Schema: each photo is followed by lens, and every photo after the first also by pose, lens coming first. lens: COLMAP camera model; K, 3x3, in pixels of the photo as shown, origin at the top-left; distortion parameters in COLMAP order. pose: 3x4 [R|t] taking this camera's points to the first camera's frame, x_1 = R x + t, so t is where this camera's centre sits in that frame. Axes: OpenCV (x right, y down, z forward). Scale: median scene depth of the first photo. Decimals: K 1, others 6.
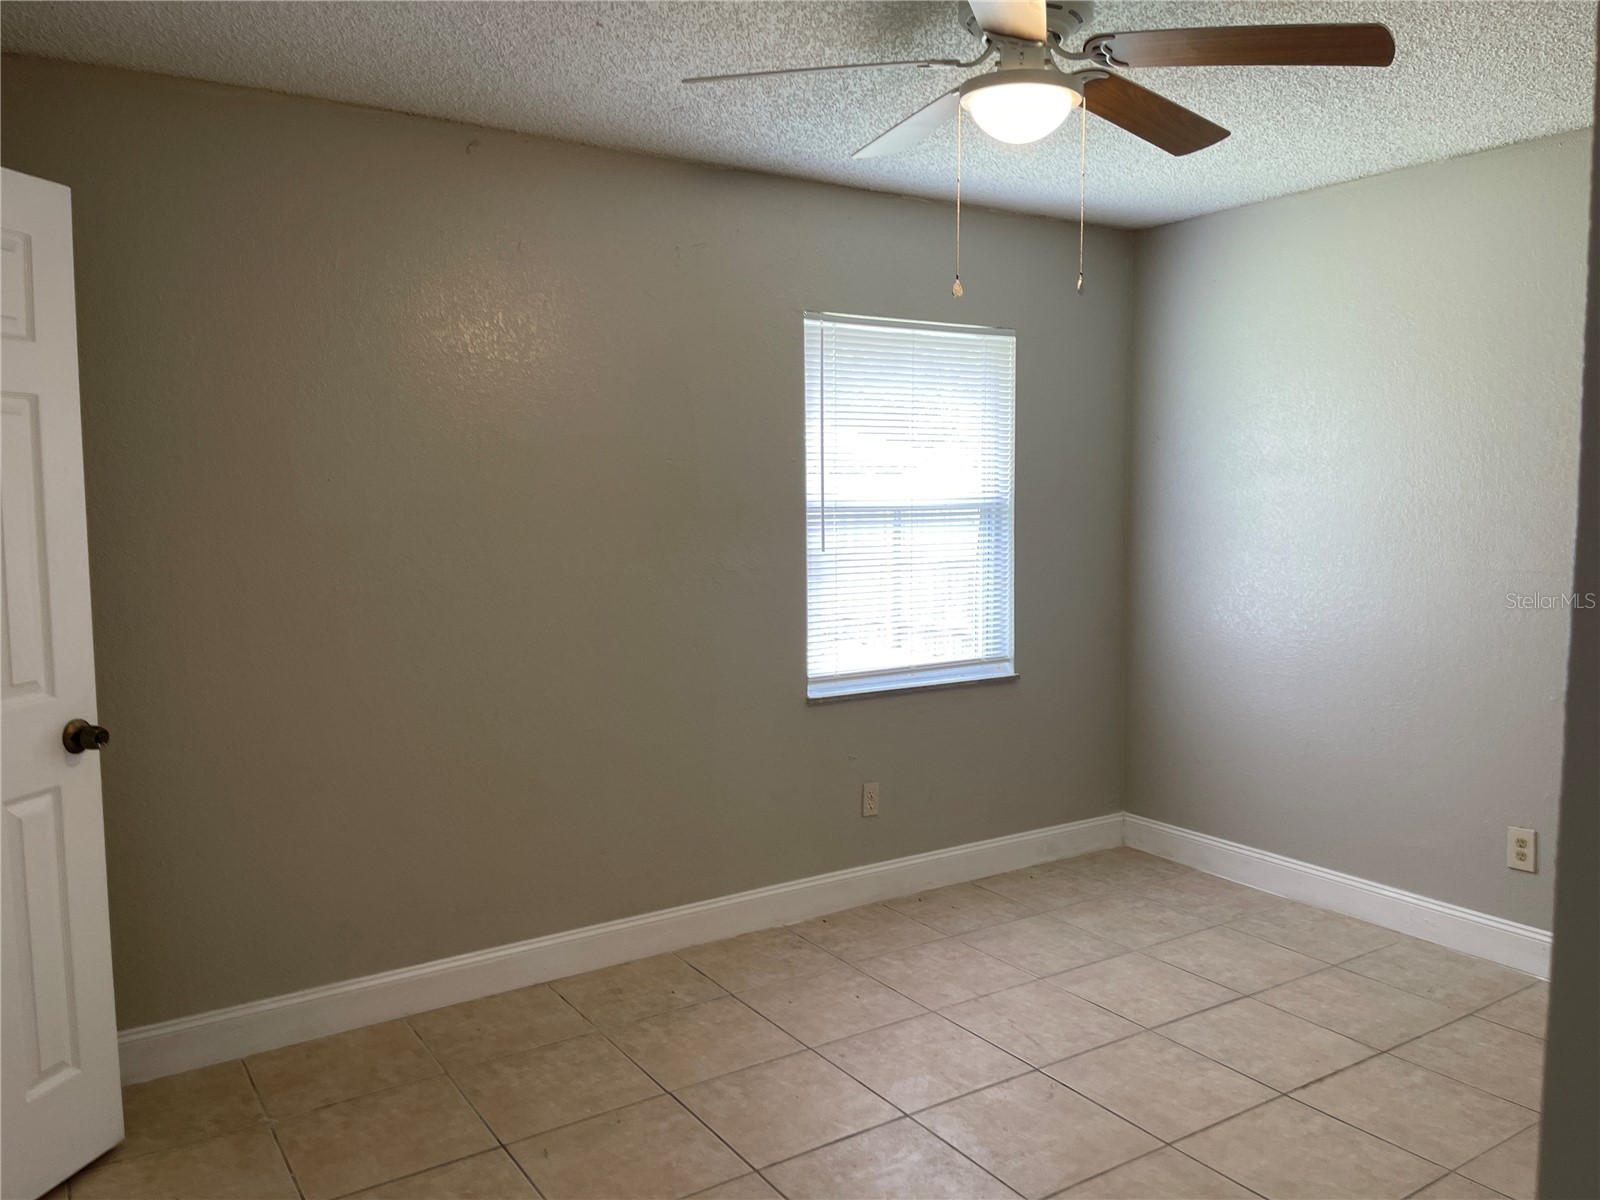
lens RADIAL K [[1216.6, 0, 808.3], [0, 1216.6, 601.8], [0, 0, 1]] dist [0.065625, -0.054782]
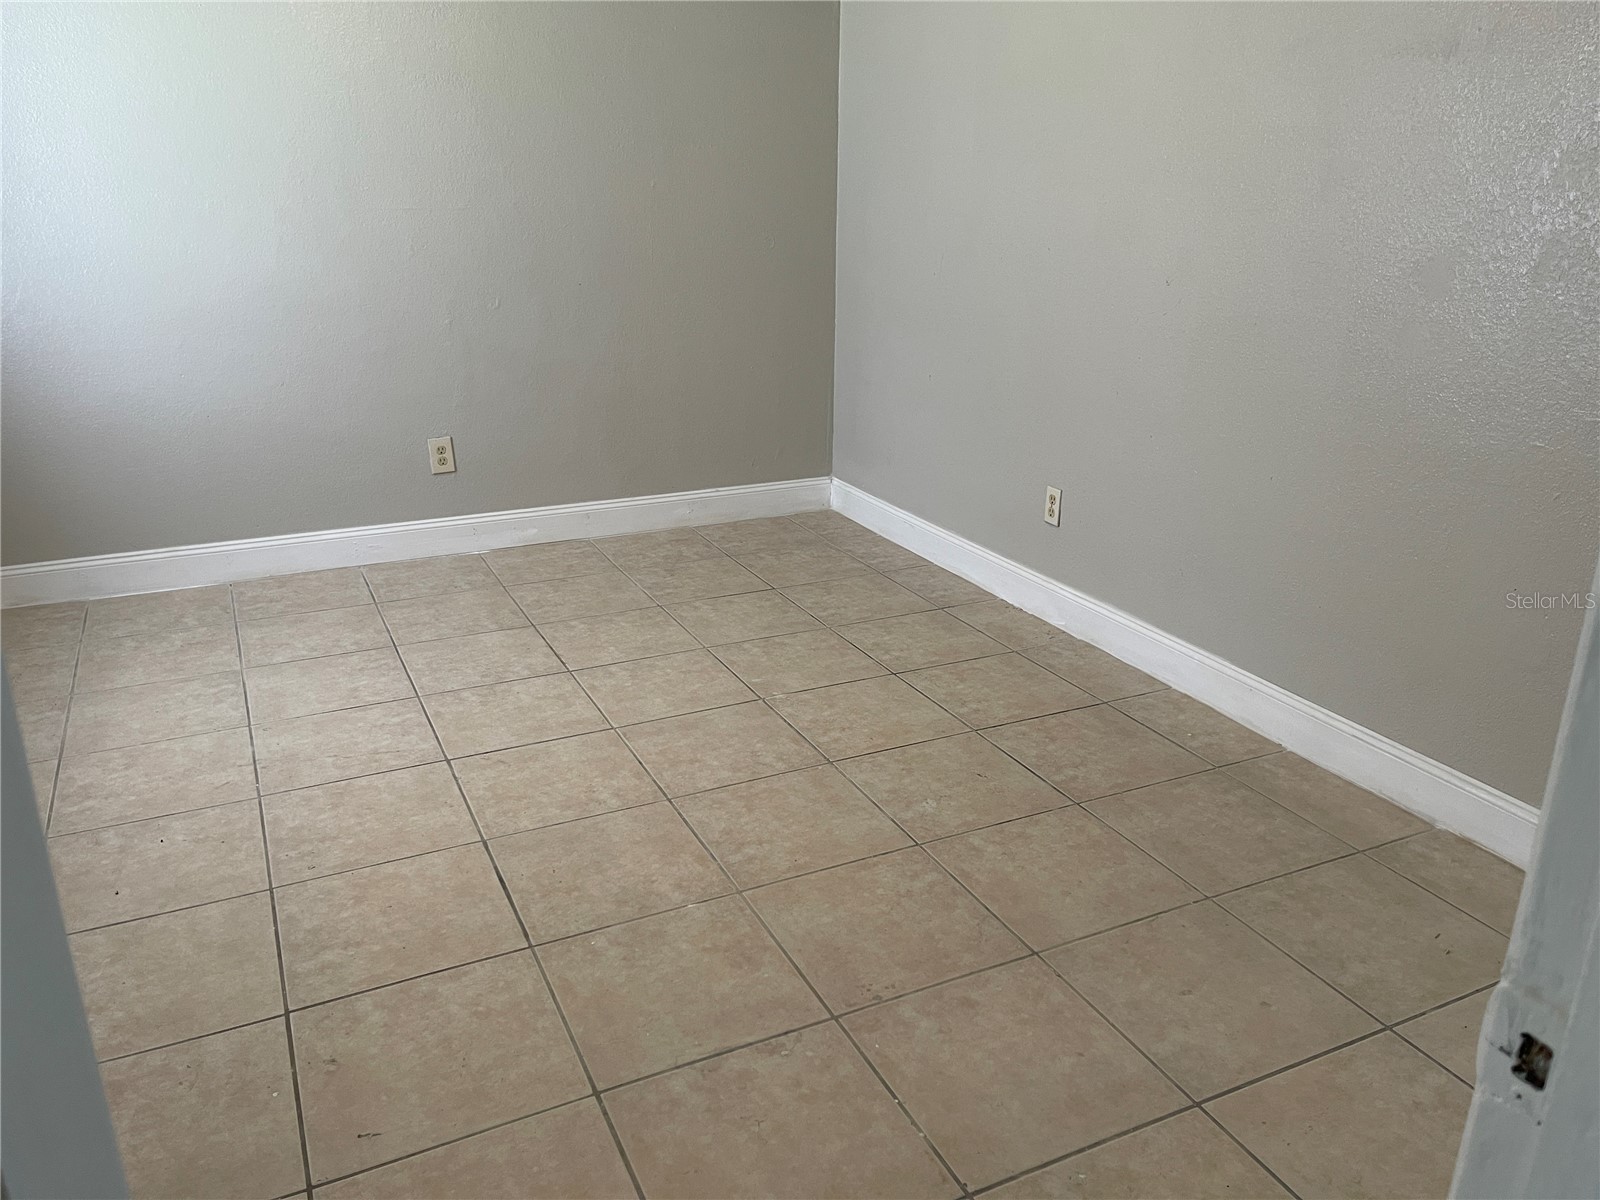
lens RADIAL K [[1216.6, 0, 795.0], [0, 1216.6, 604.9], [0, 0, 1]] dist [0.065625, -0.054782]
pose [[0.137470, -0.331290, 0.933461, -0.527972], [0.085687, 0.942853, 0.322004, -0.014859], [-0.986793, 0.035719, 0.158001, 0.485753]]
